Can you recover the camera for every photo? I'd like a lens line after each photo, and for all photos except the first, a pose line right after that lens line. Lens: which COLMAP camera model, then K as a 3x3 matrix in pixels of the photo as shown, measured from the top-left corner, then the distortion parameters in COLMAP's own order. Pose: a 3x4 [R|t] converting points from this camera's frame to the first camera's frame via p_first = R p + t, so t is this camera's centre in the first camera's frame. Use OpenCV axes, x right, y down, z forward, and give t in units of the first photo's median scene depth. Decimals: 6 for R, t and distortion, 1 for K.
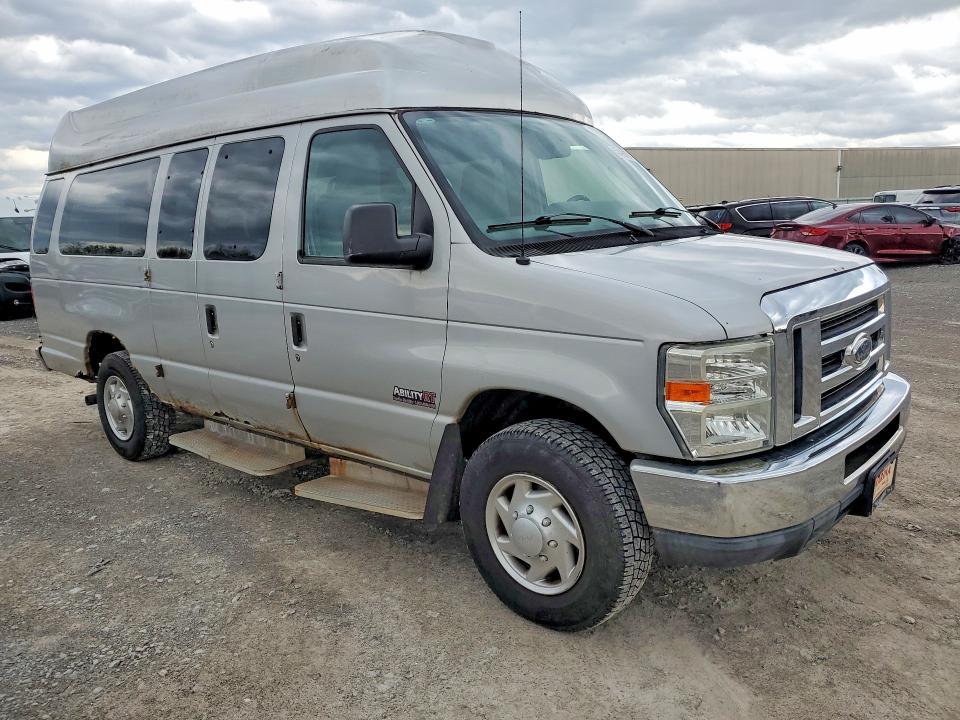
lens RADIAL K [[746.3, 0, 477.6], [0, 746.3, 356.8], [0, 0, 1]] dist [0.002778, 0.009064]
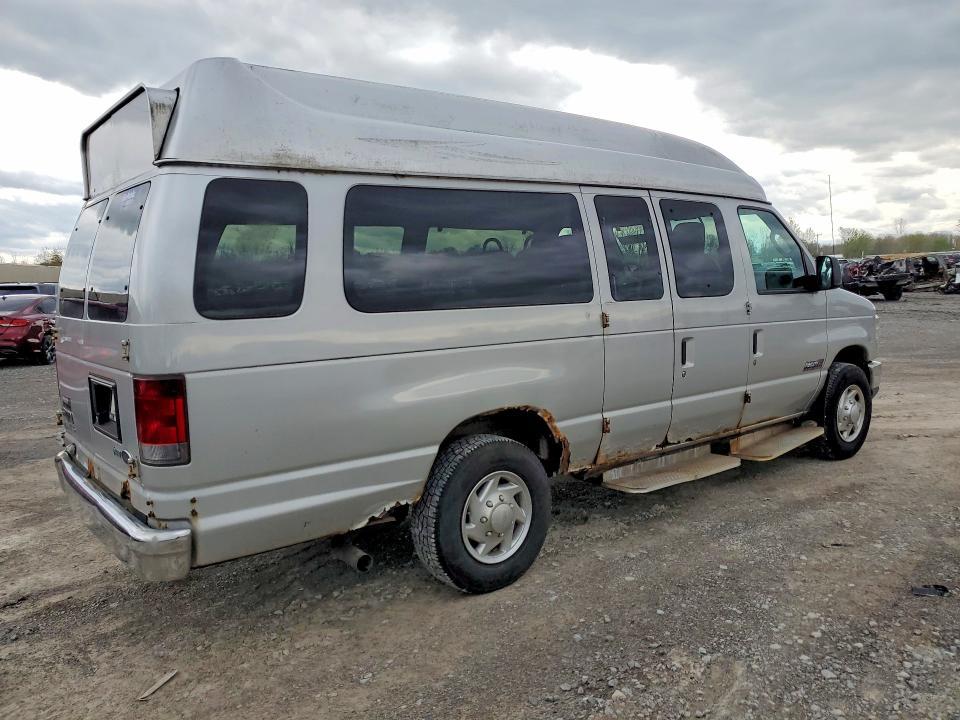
lens RADIAL K [[746.3, 0, 474.3], [0, 746.3, 357.1], [0, 0, 1]] dist [0.002778, 0.009064]
pose [[0.177653, -0.066178, 0.981865, -1.832906], [0.203536, 0.978634, 0.029134, -0.167844], [-0.962815, 0.194669, 0.187327, 1.332156]]
